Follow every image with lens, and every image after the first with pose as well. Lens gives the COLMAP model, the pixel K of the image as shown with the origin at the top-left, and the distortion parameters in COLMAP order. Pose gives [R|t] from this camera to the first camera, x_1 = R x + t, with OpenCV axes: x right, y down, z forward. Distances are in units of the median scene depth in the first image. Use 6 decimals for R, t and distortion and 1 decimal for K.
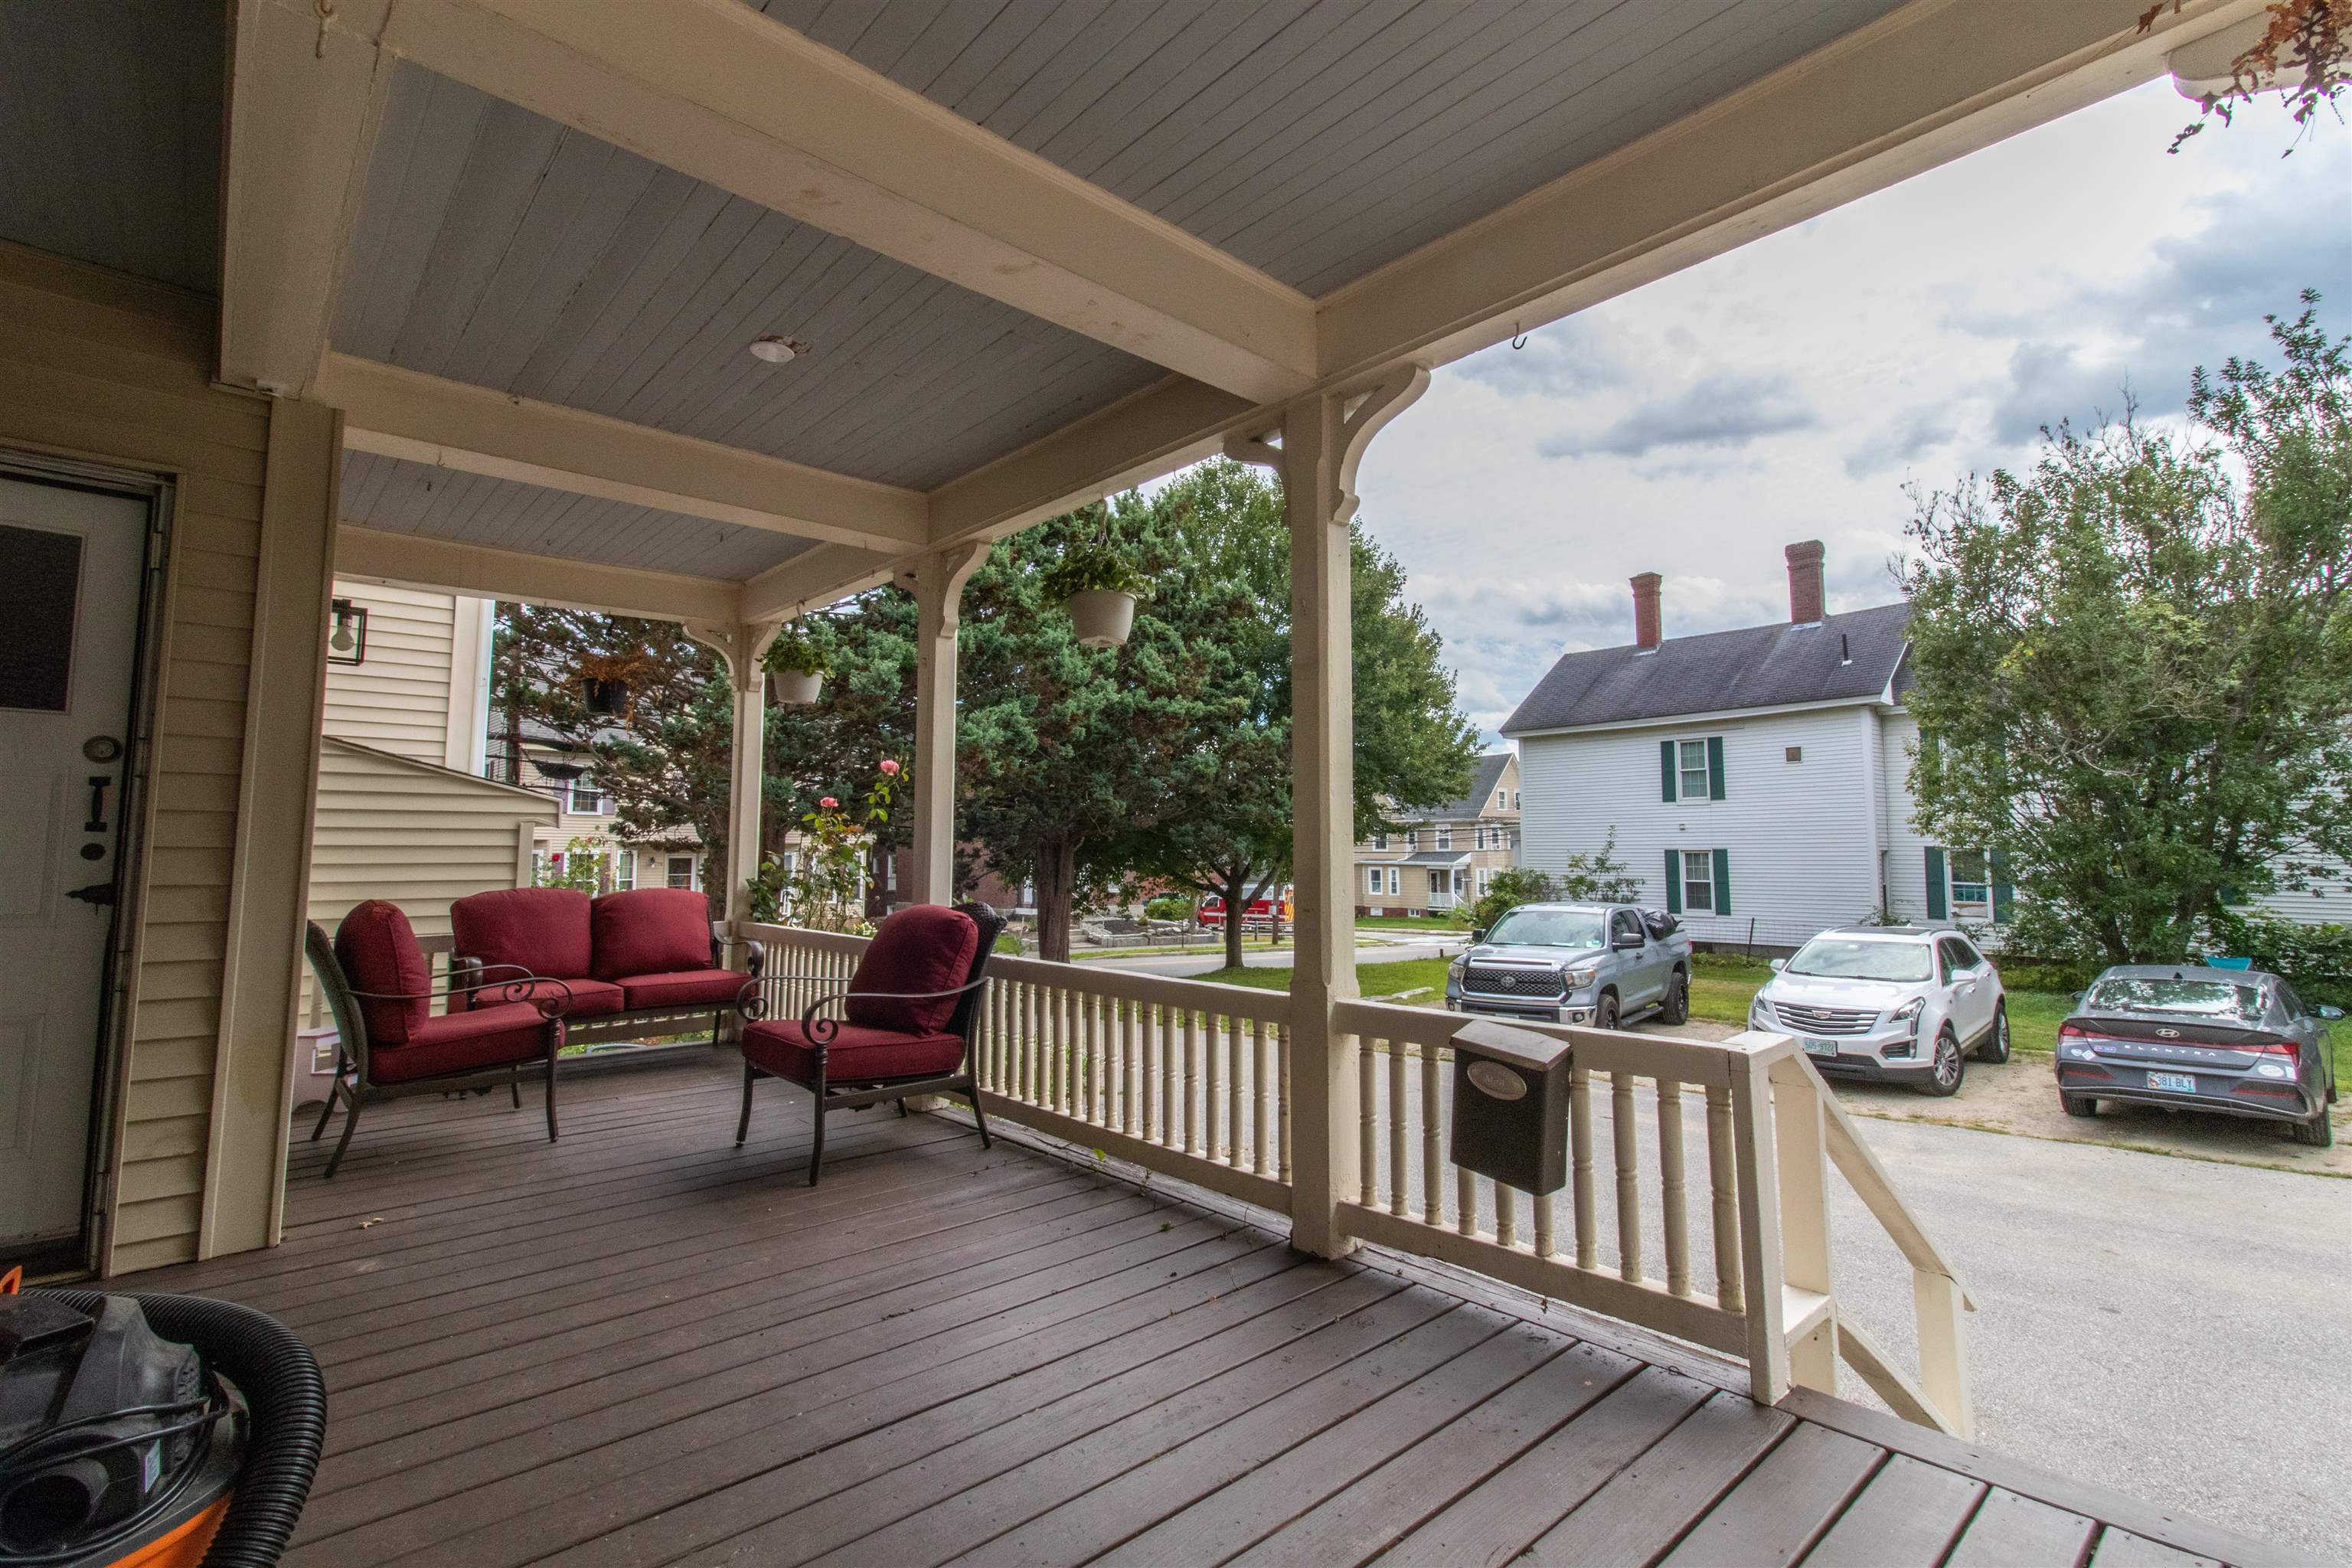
lens RADIAL K [[1071.6, 0, 1195.4], [0, 1071.6, 777.4], [0, 0, 1]] dist [0.000004, 0.000086]
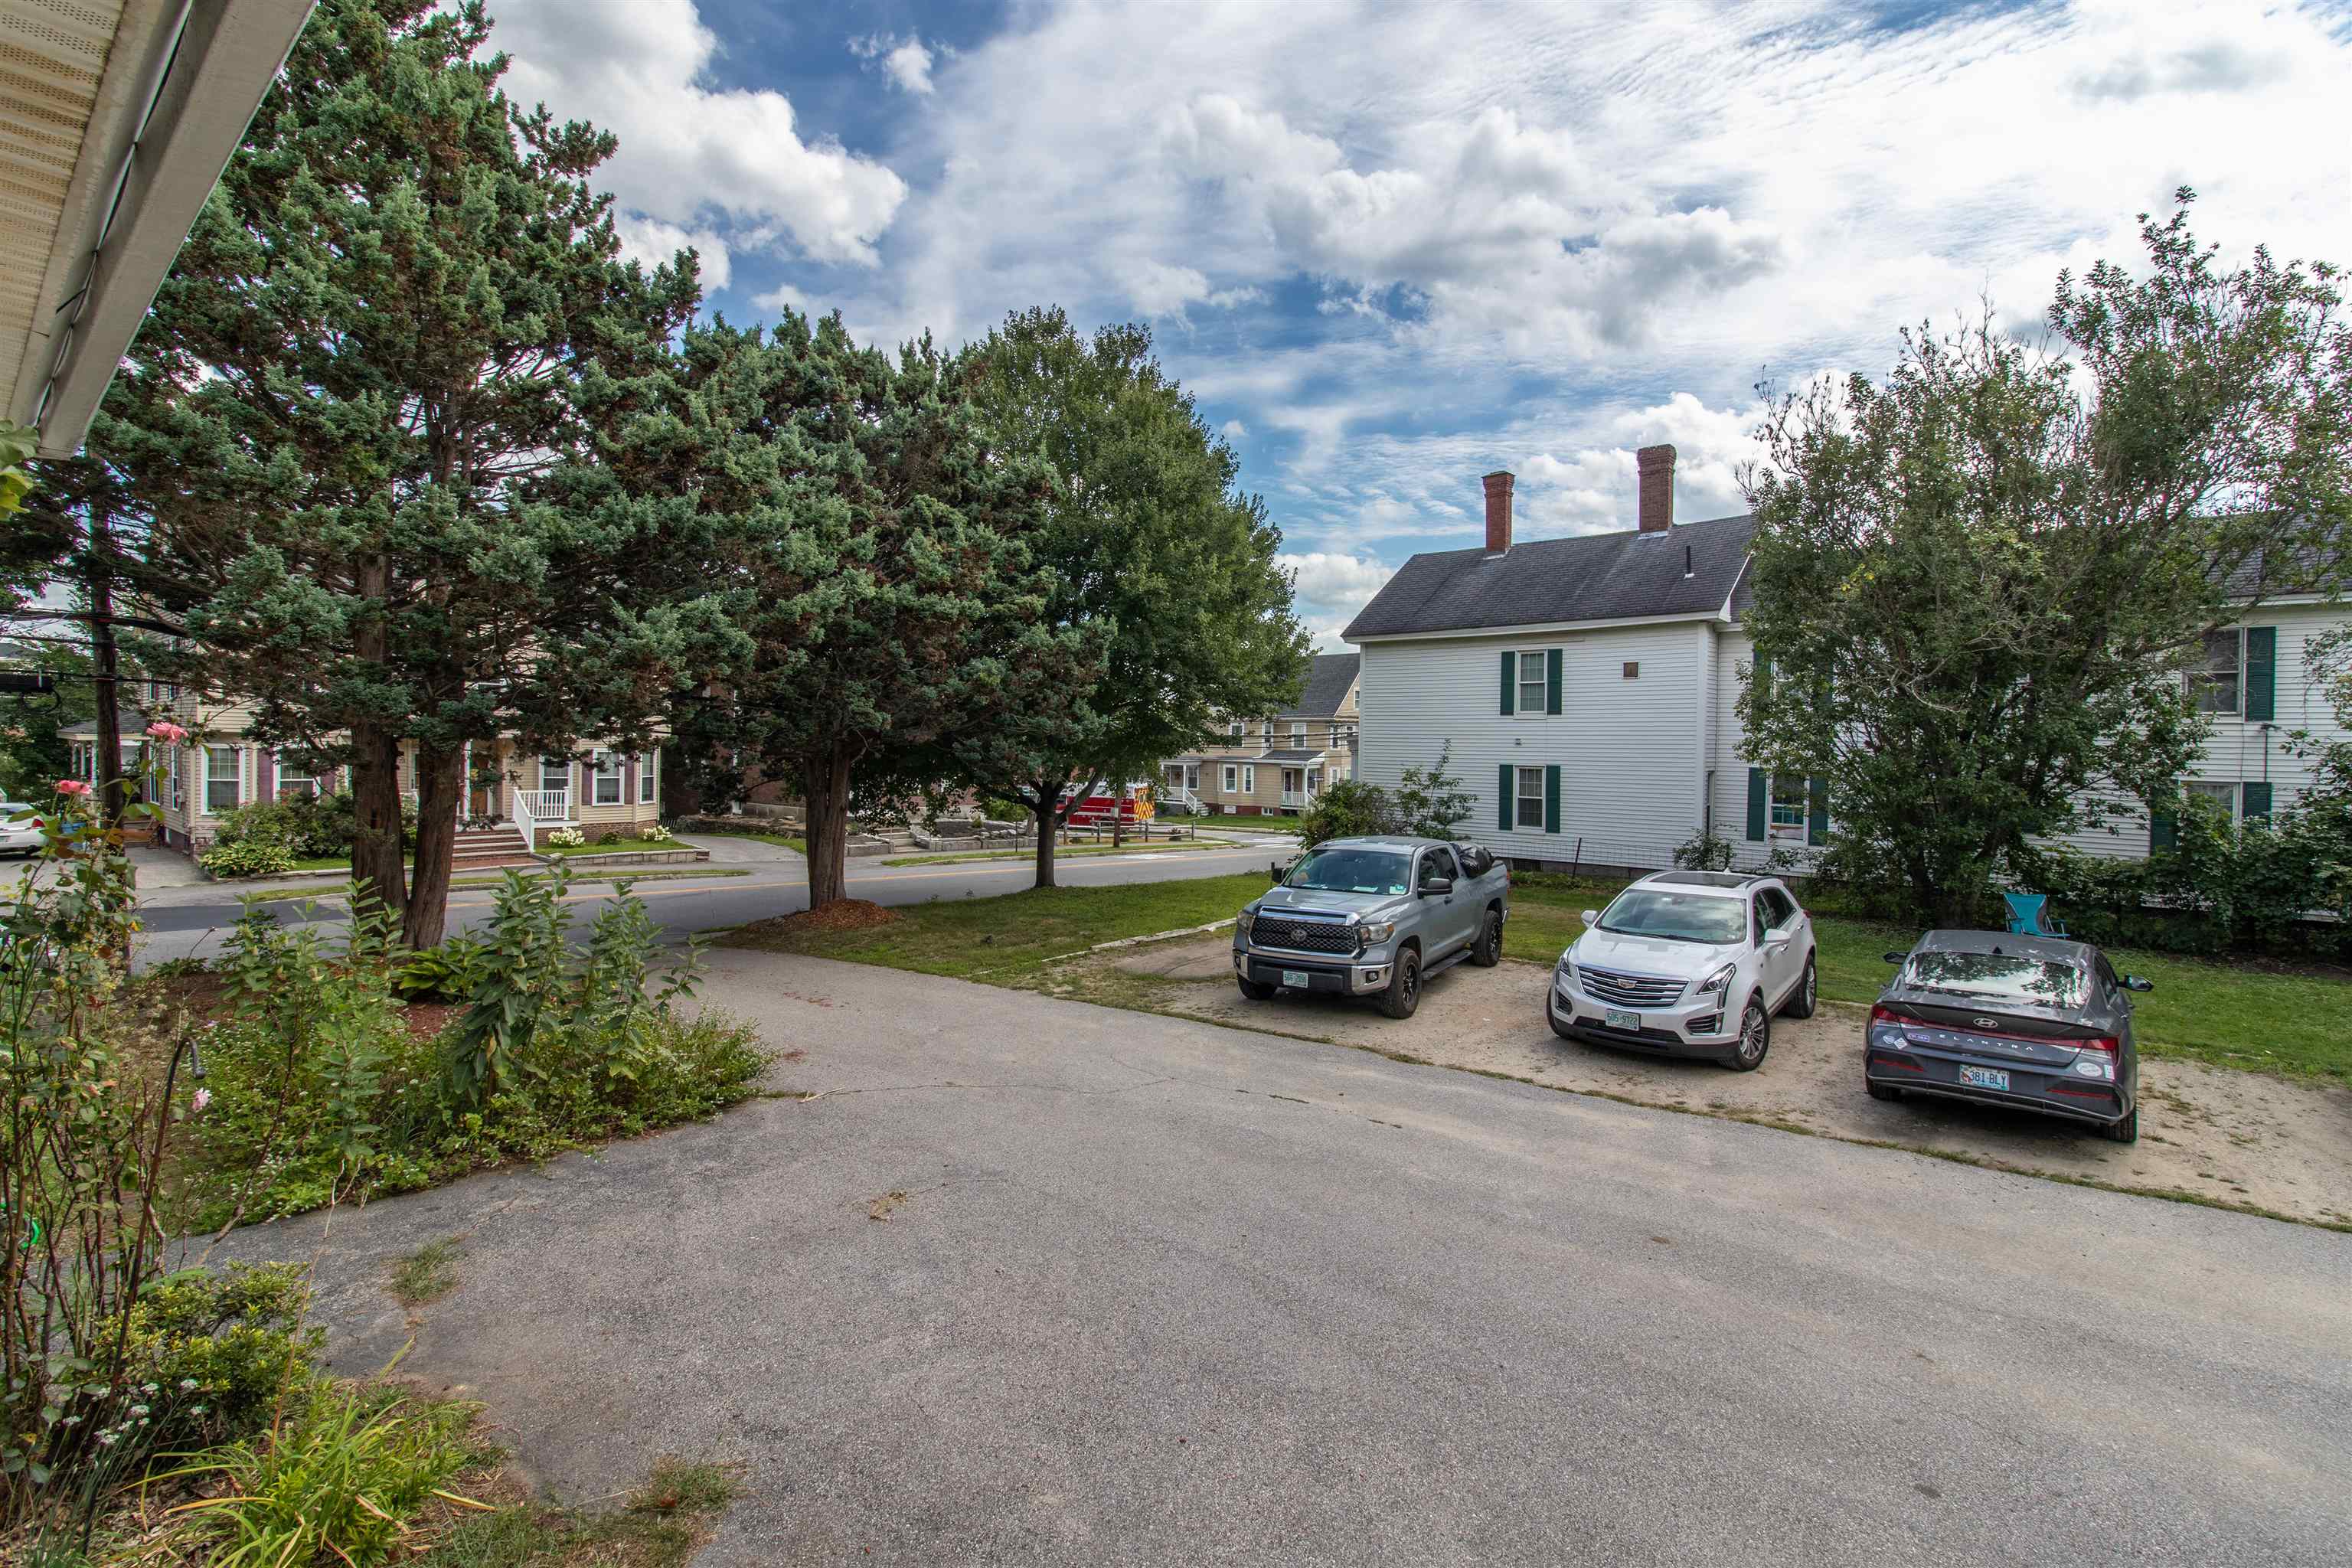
lens RADIAL K [[1071.6, 0, 1195.4], [0, 1071.6, 777.4], [0, 0, 1]] dist [0.000004, 0.000086]
pose [[0.992776, 0.011401, 0.119438, 0.077454], [-0.023748, 0.994453, 0.102466, -0.021588], [-0.117607, -0.104562, 0.987540, 0.116047]]
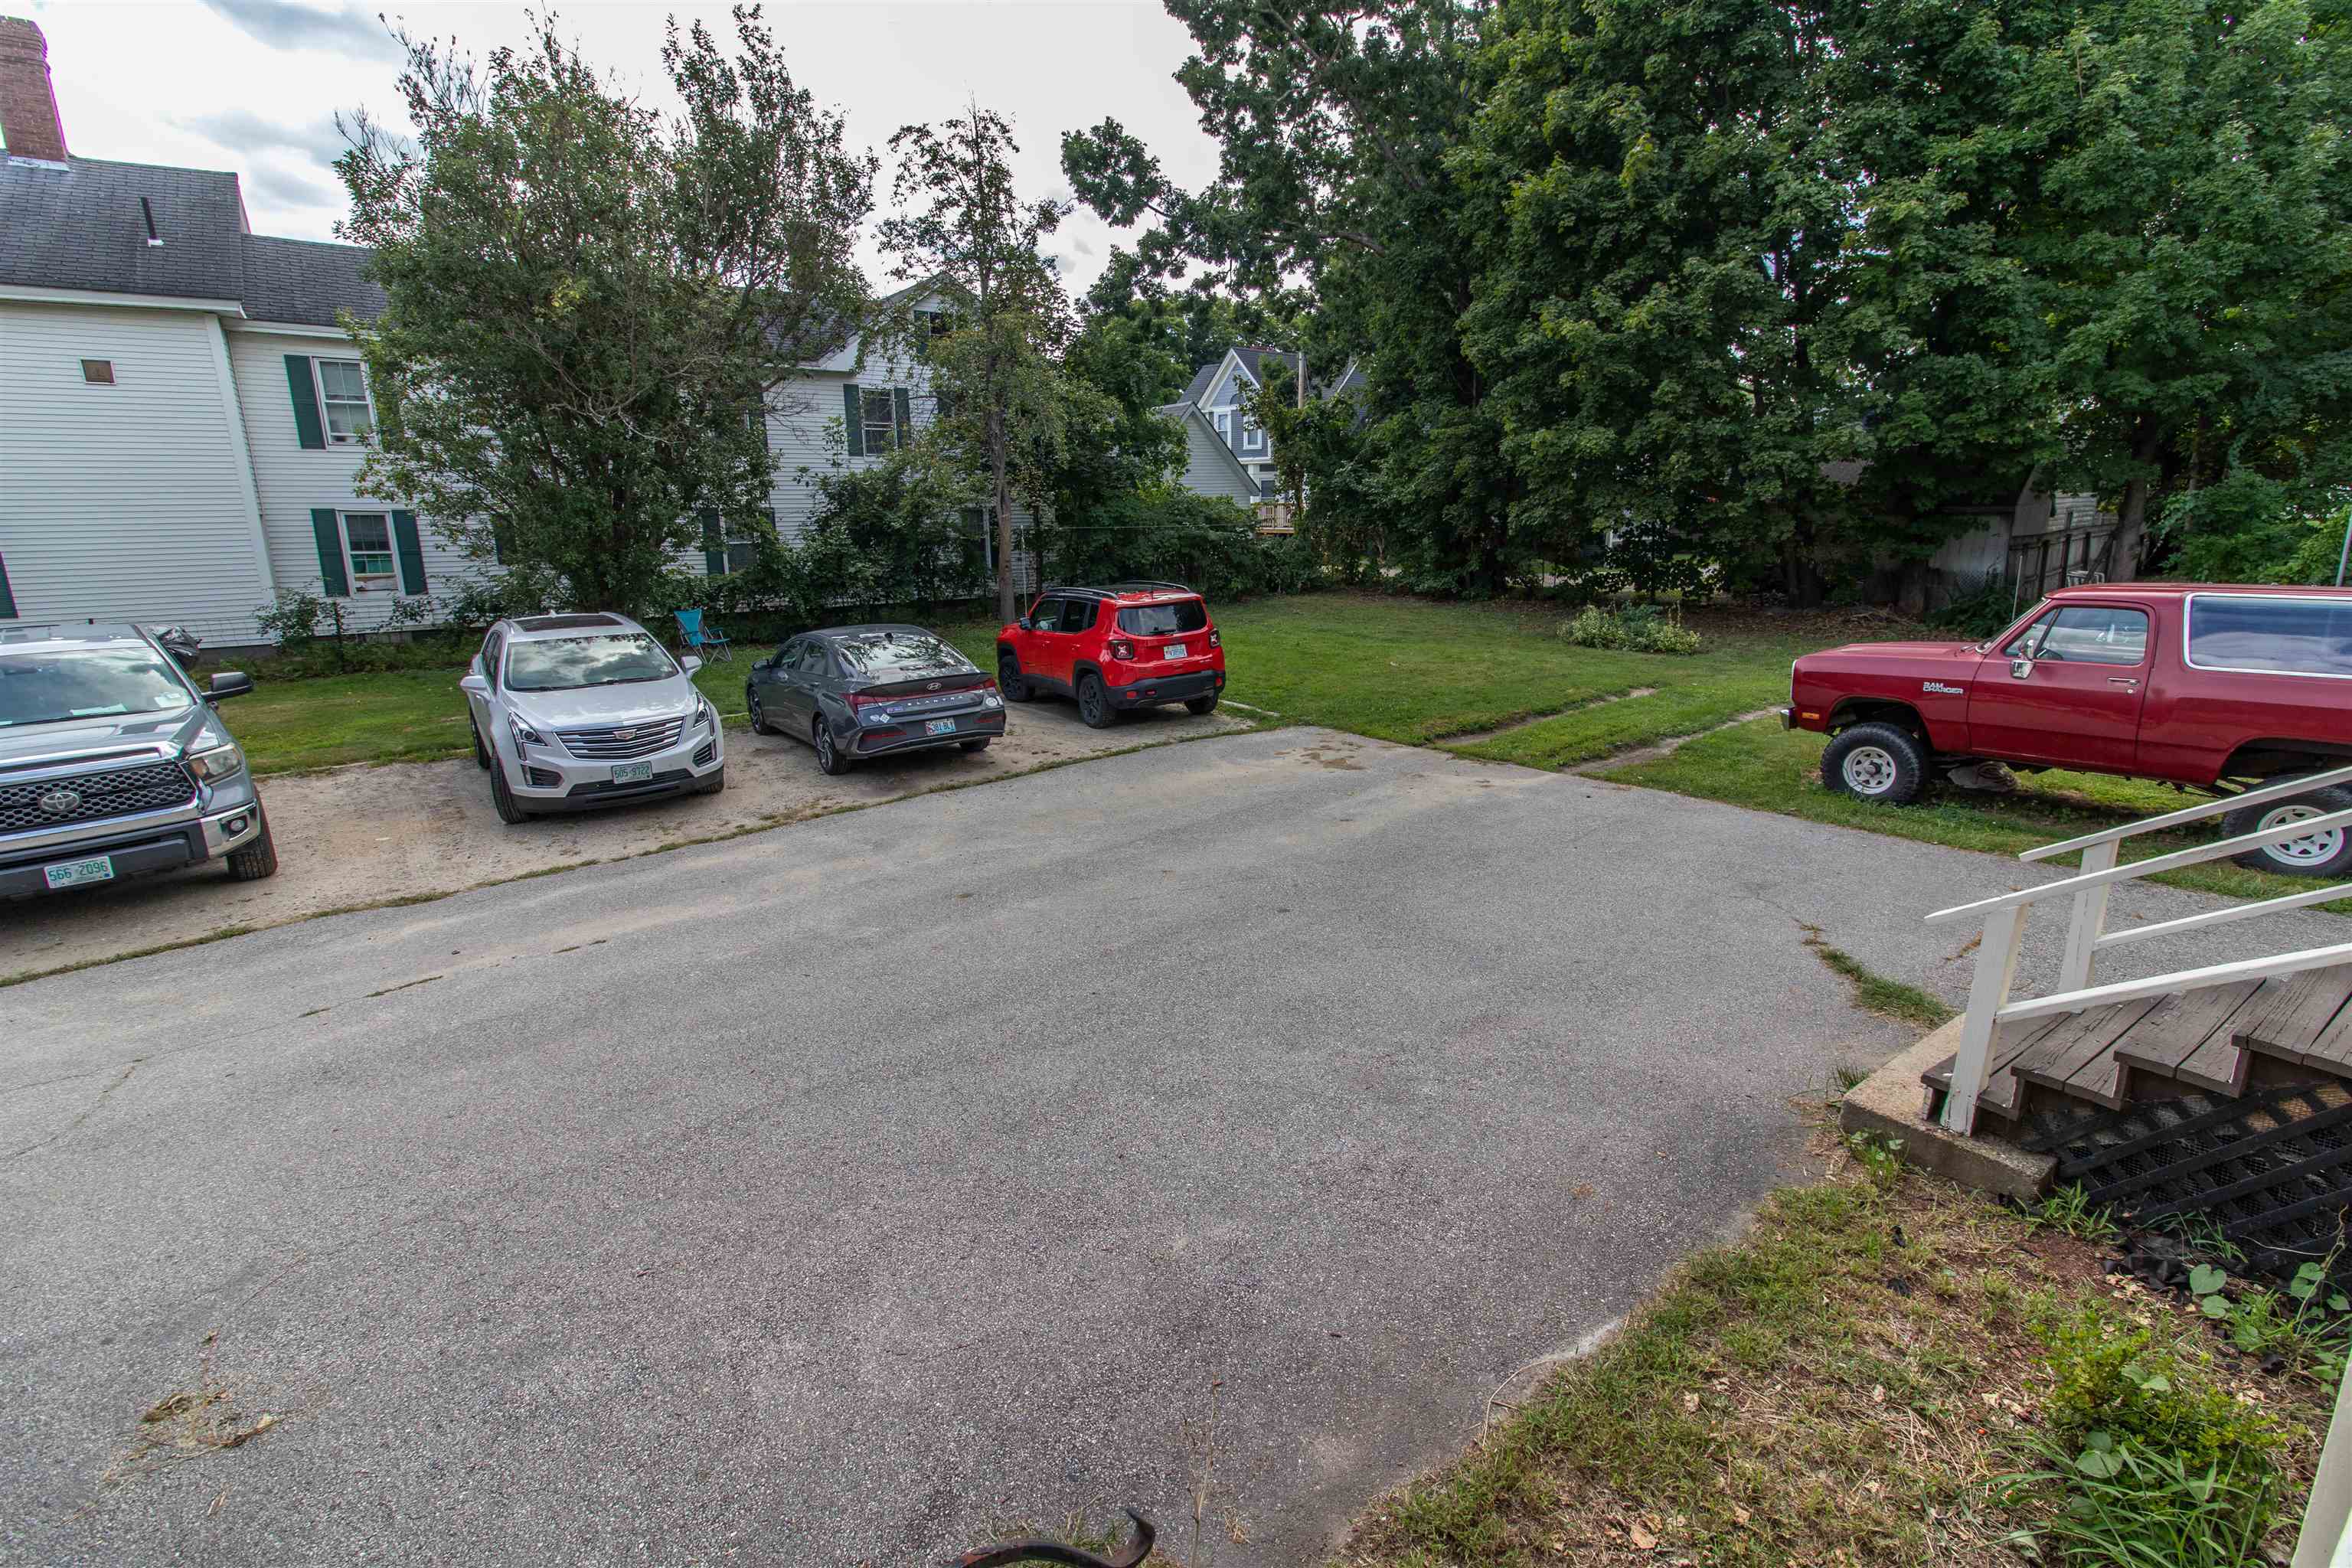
lens RADIAL K [[1085.1, 0, 1188.1], [0, 1085.1, 765.4], [0, 0, 1]] dist [0.002719, 0.000345]
pose [[0.127857, -0.238629, 0.962657, -0.115997], [-0.065317, 0.966490, 0.248254, 0.005010], [-0.989640, -0.094619, 0.107986, 0.313151]]
